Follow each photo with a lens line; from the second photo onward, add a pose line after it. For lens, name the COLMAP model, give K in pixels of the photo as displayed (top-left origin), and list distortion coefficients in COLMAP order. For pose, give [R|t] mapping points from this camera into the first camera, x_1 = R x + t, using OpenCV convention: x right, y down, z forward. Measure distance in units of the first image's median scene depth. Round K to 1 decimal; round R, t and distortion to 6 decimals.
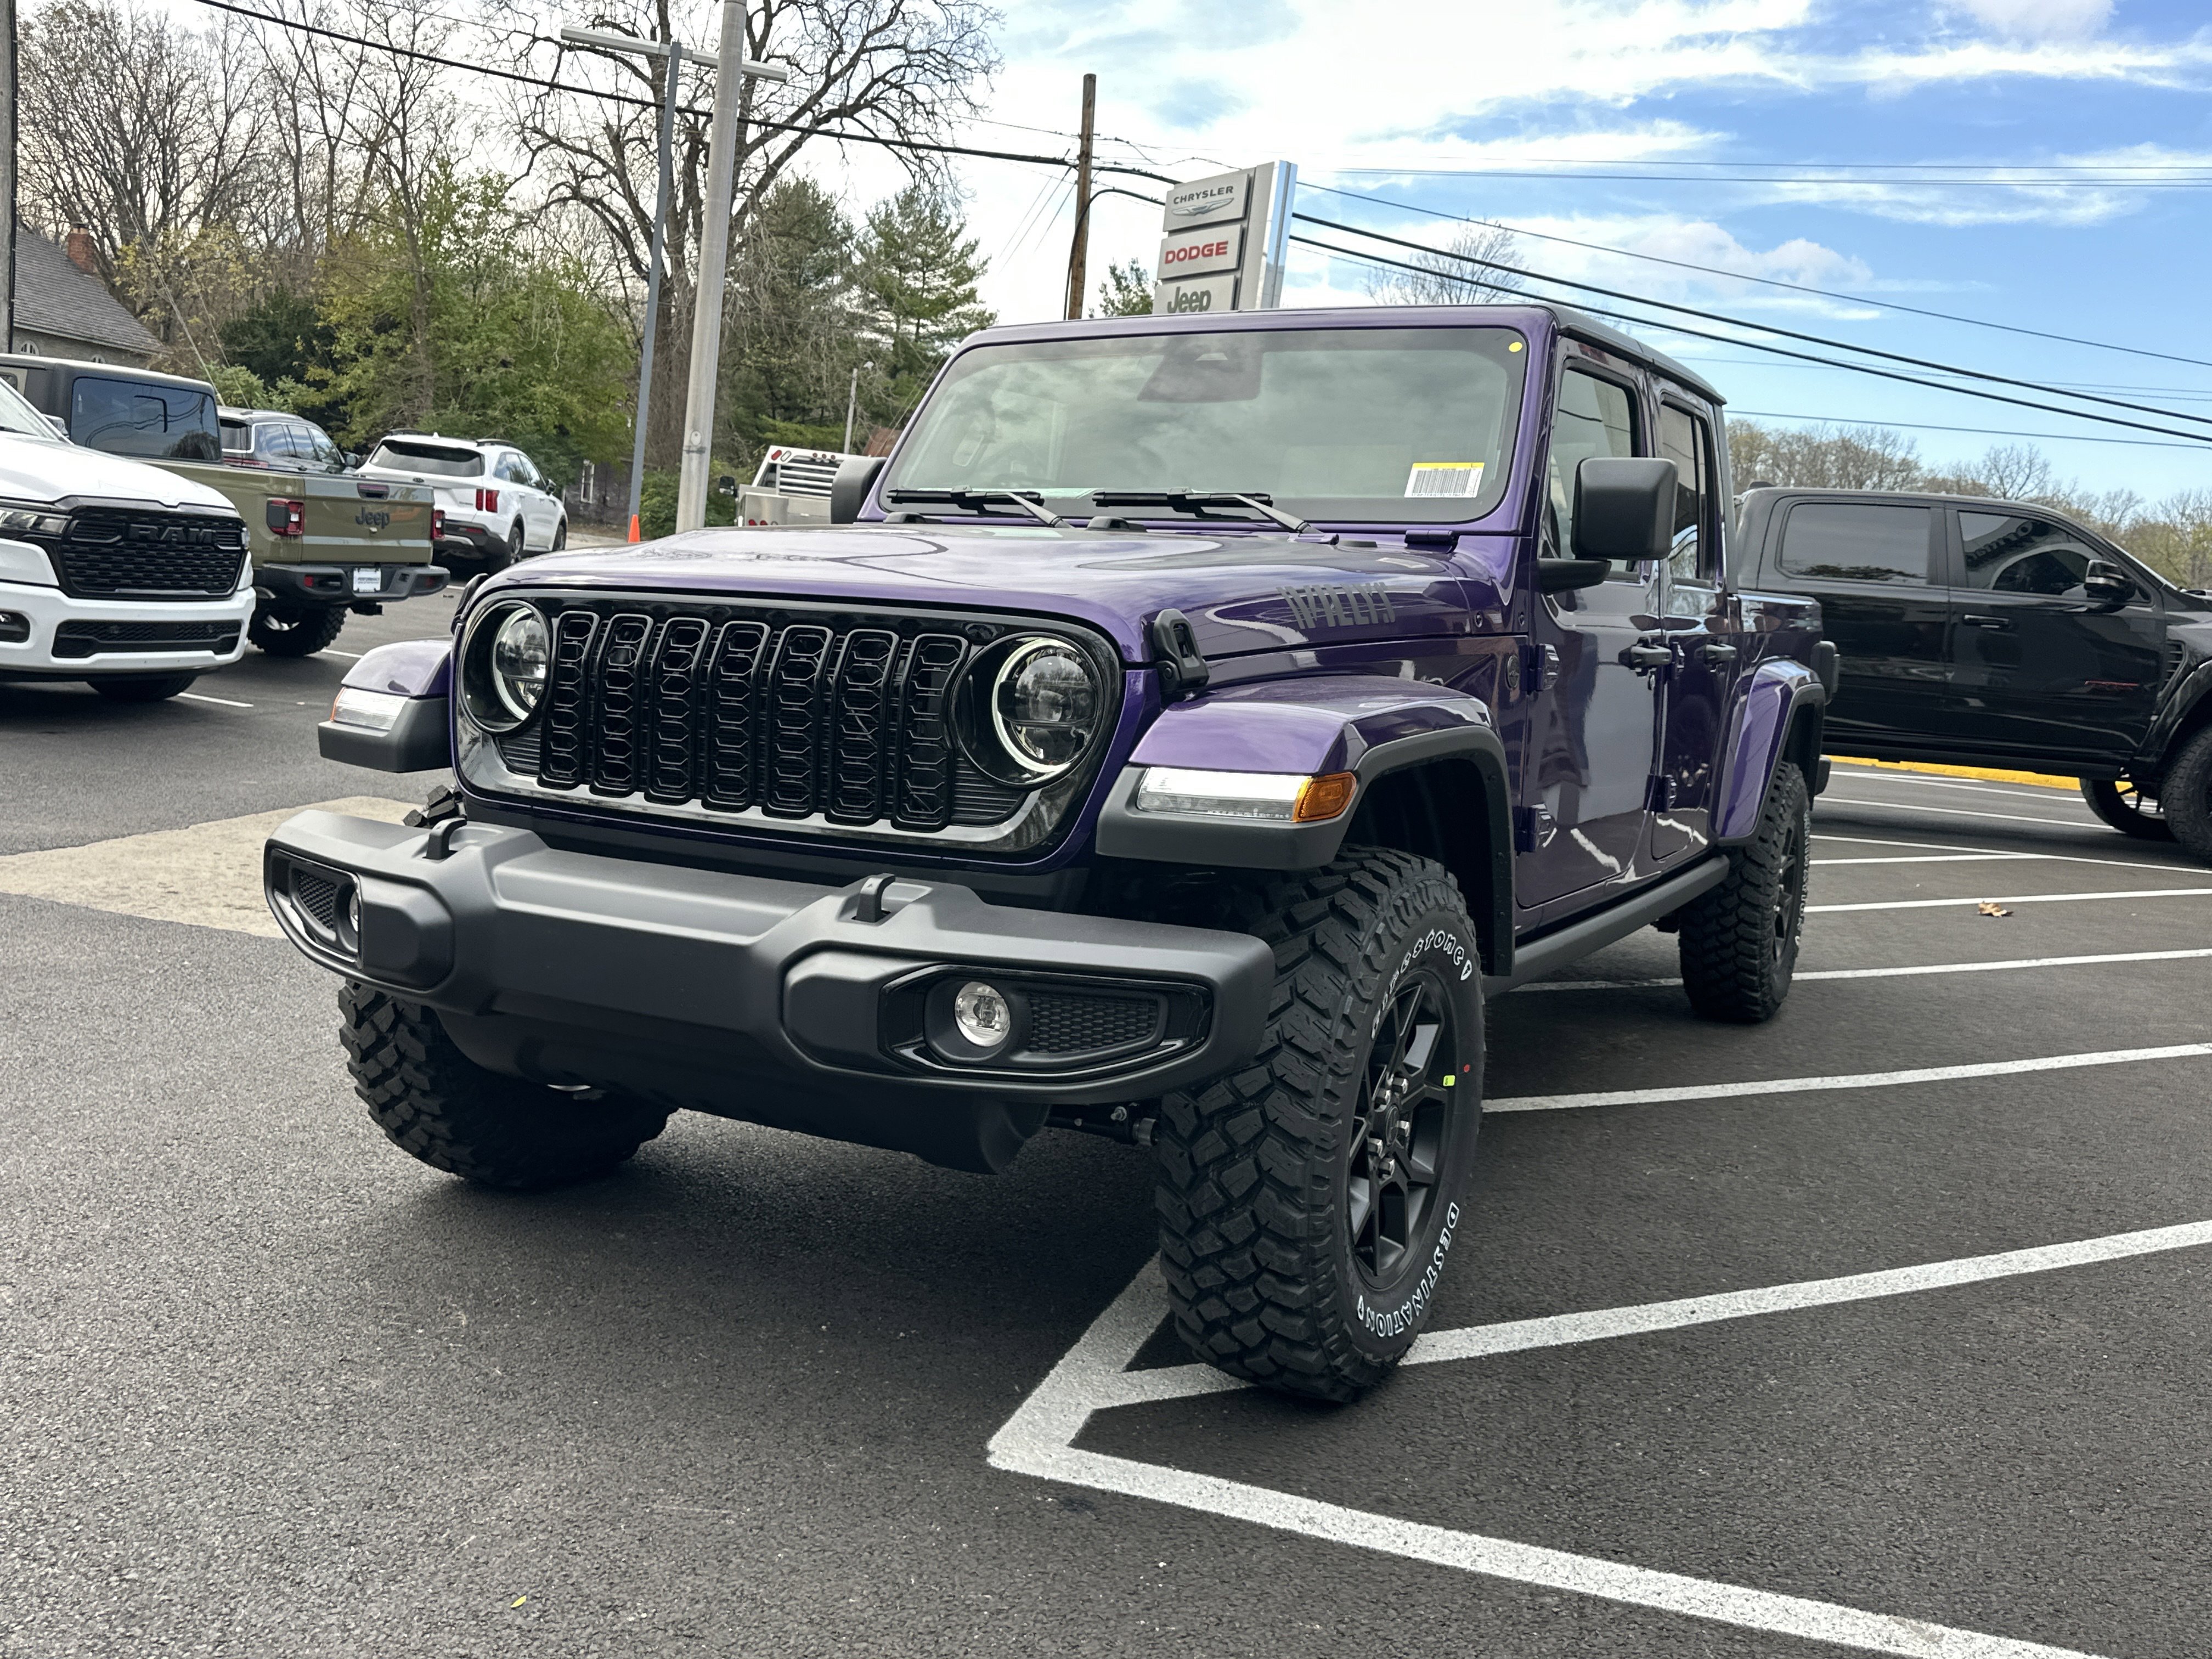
lens RADIAL K [[1877.8, 0, 1099.5], [0, 1877.8, 832.9], [0, 0, 1]] dist [0.105892, -0.178344]
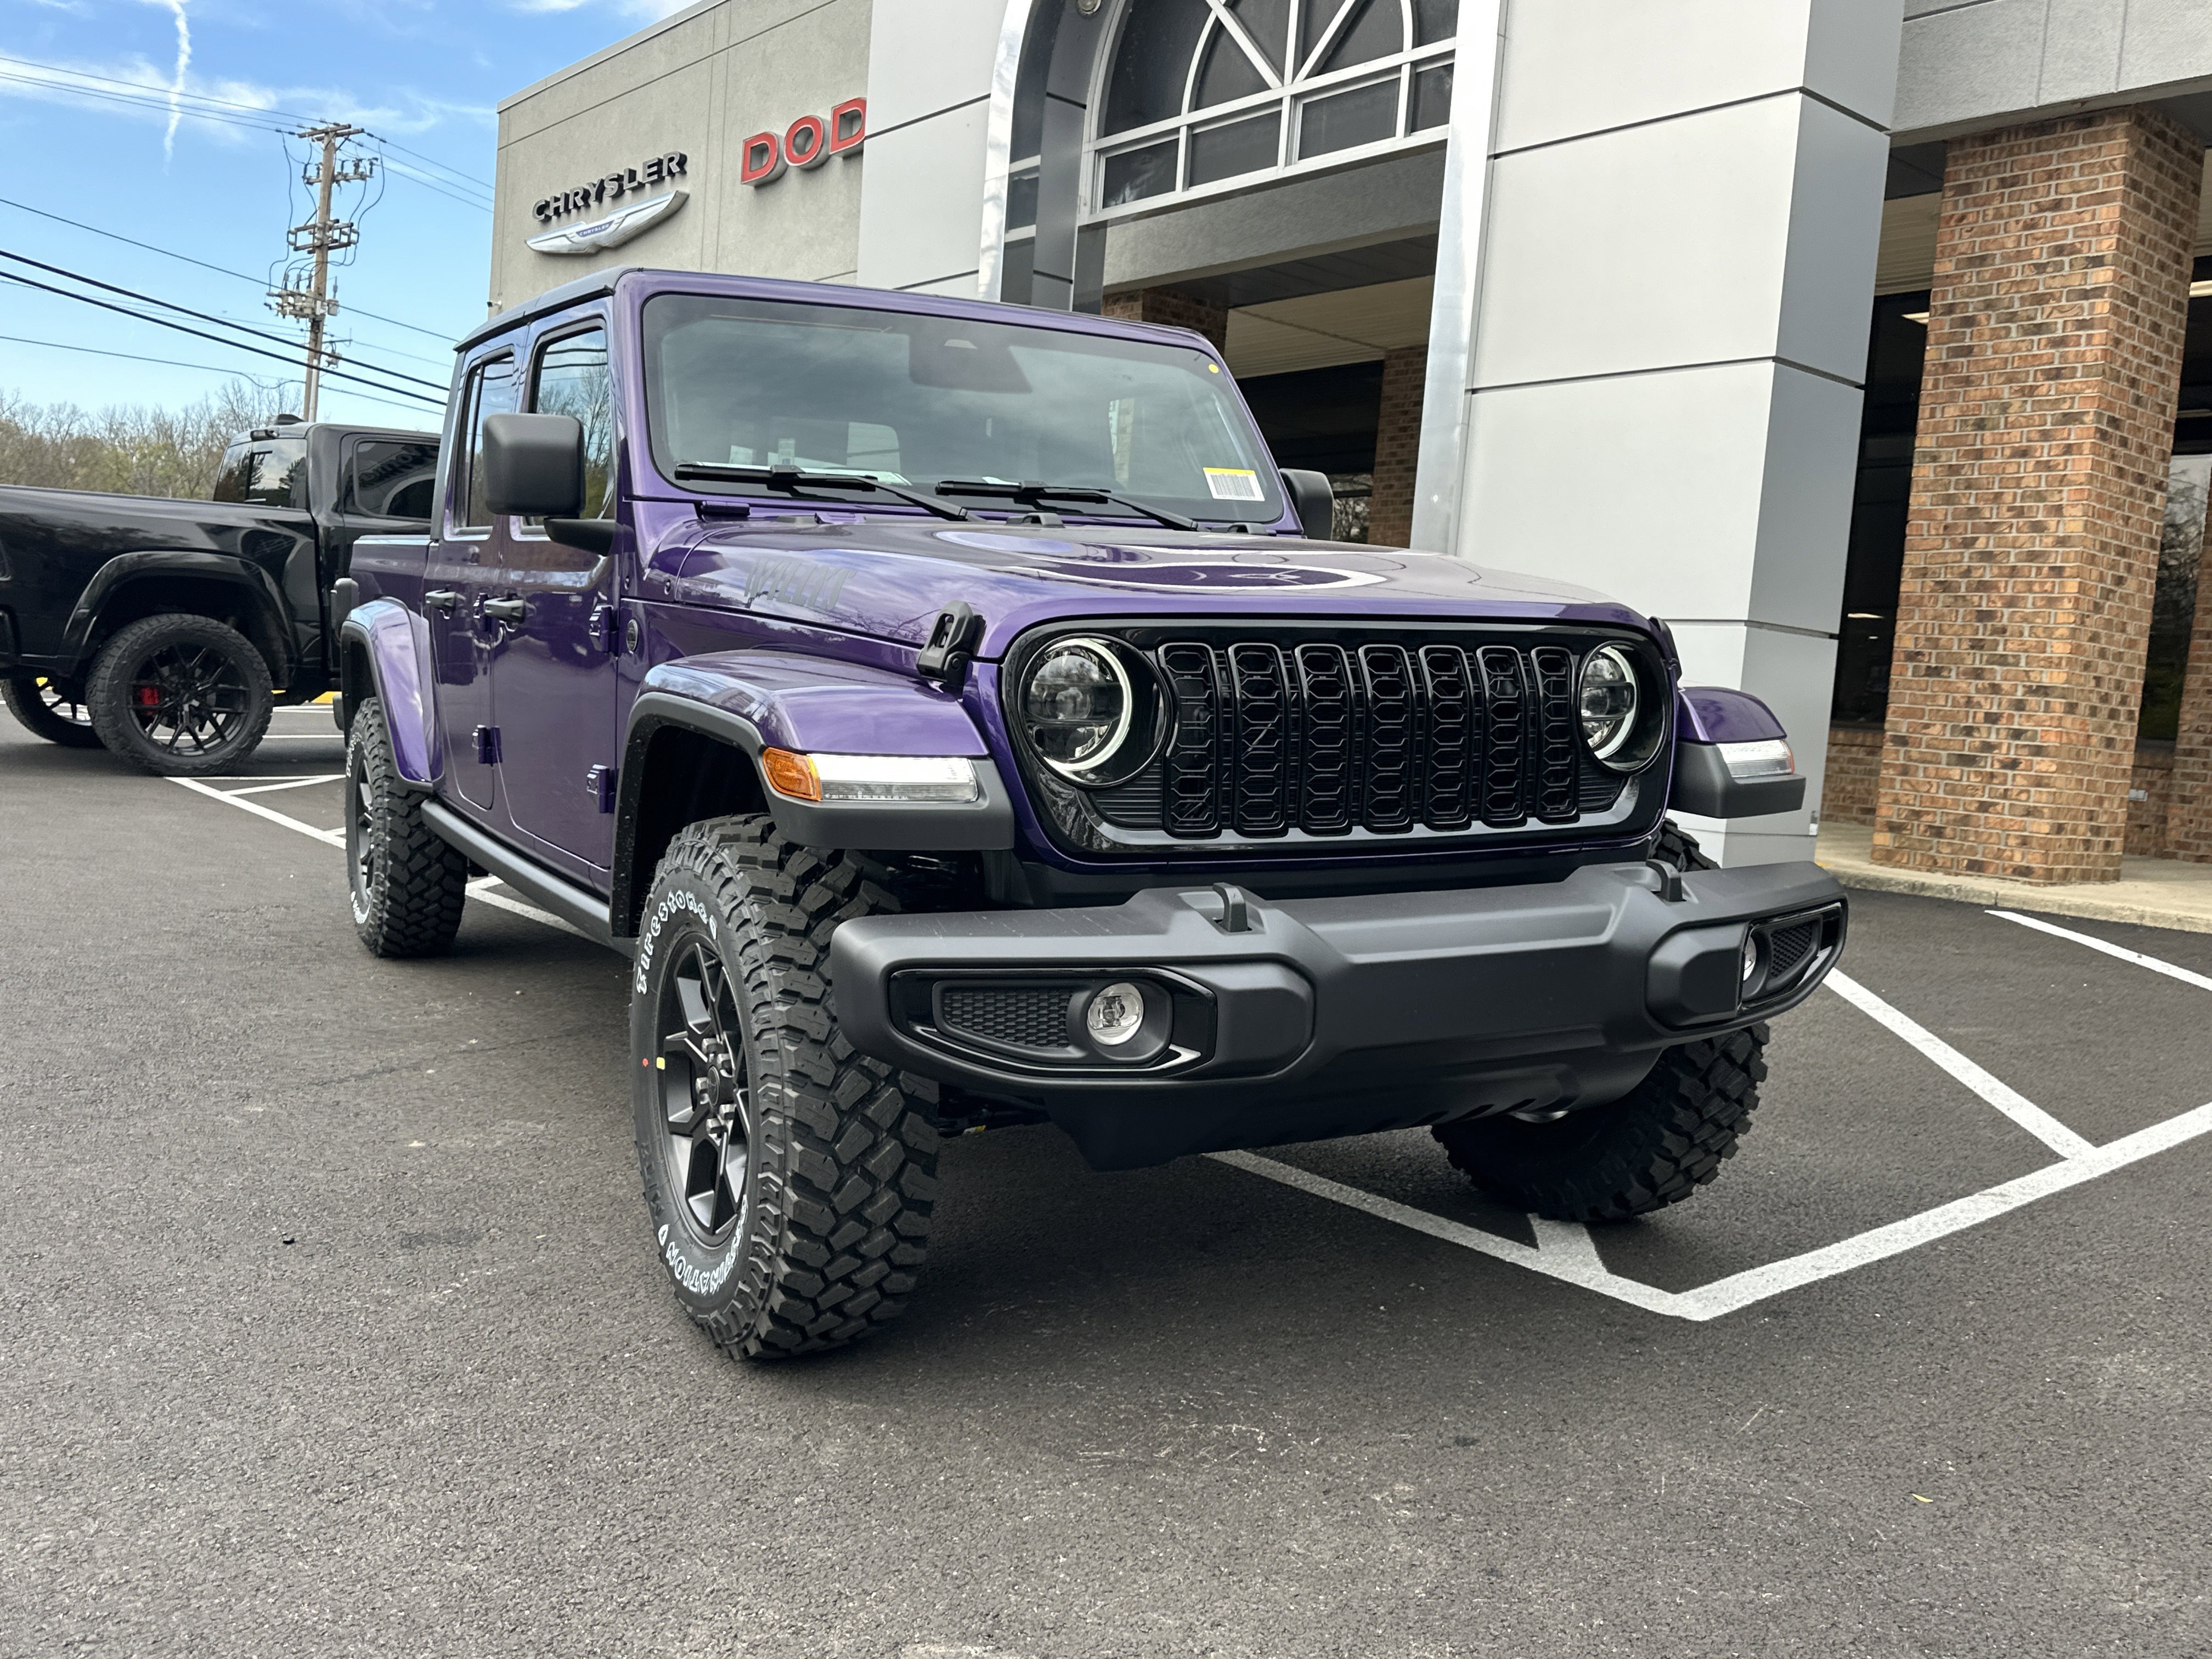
lens RADIAL K [[1877.8, 0, 1092.7], [0, 1877.8, 846.3], [0, 0, 1]] dist [0.105892, -0.178344]
pose [[0.544960, -0.141319, 0.826467, -0.569064], [0.098190, 0.989668, 0.104480, -0.063554], [-0.832693, 0.024213, 0.553205, 0.290491]]
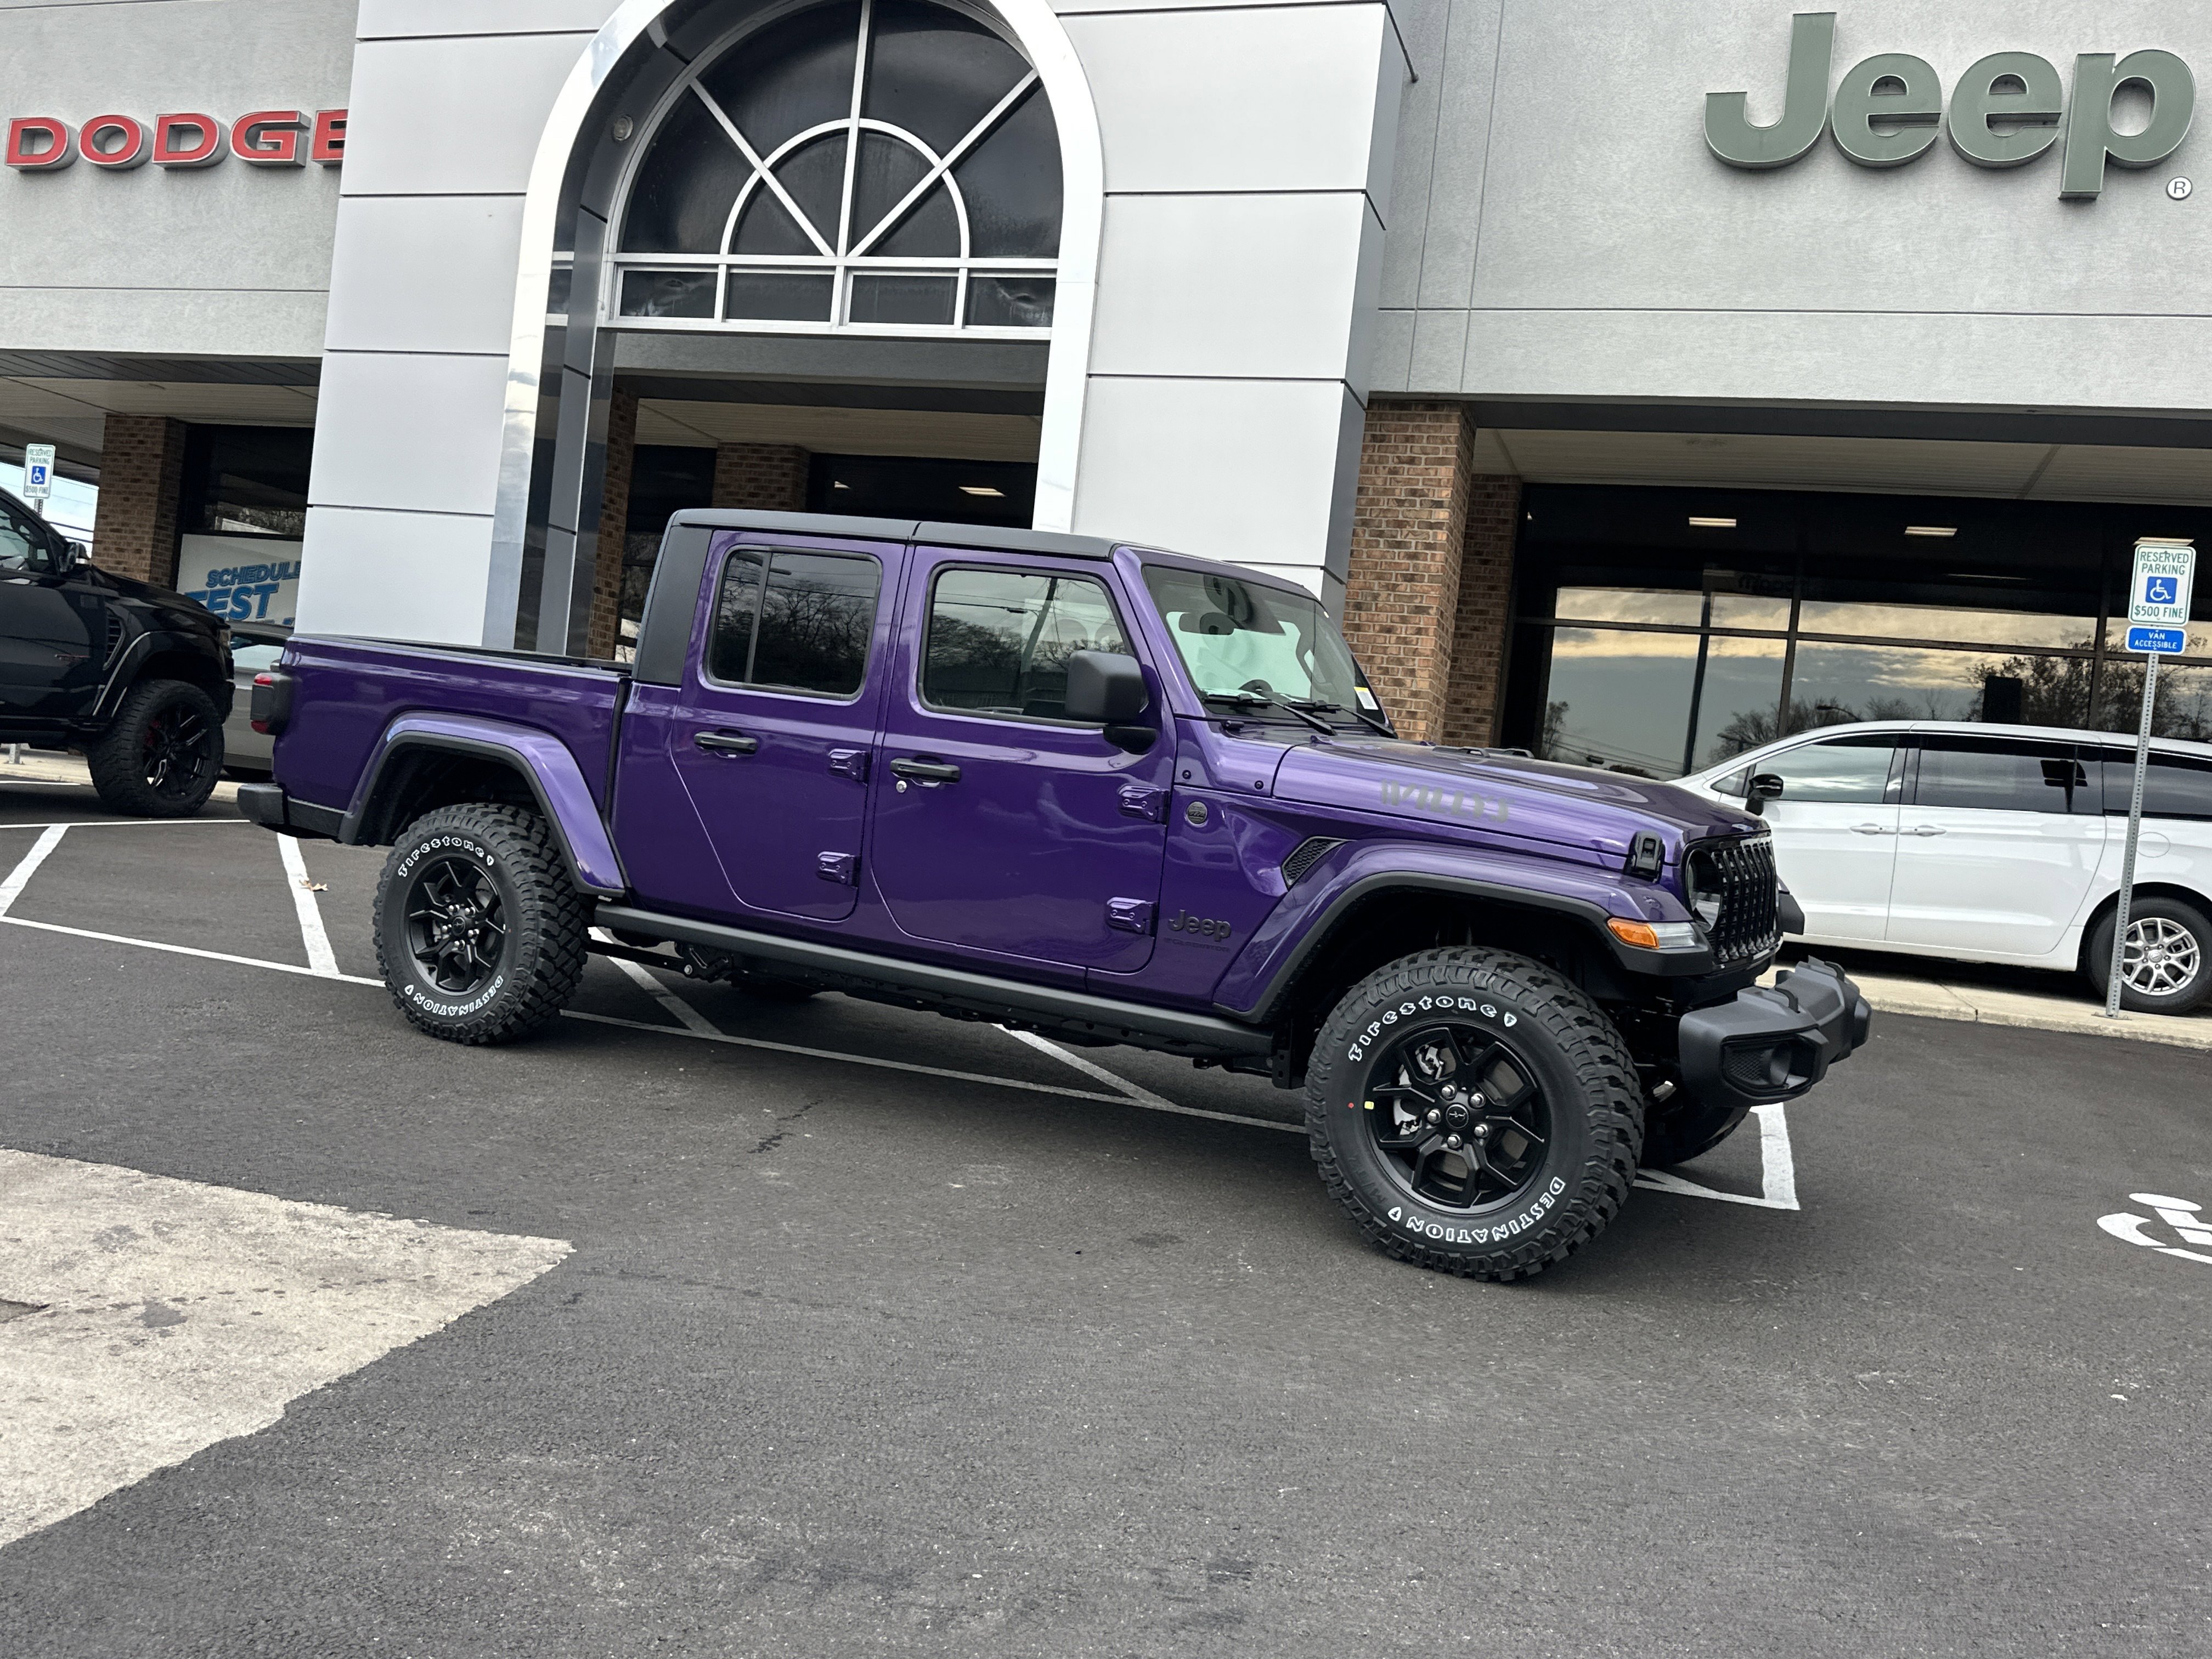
lens RADIAL K [[1877.8, 0, 1087.9], [0, 1877.8, 808.7], [0, 0, 1]] dist [0.105892, -0.178344]
pose [[0.018870, -0.111847, 0.993546, -1.042259], [0.026295, 0.993435, 0.111335, -0.191463], [-0.999476, 0.024025, 0.021687, 0.821795]]
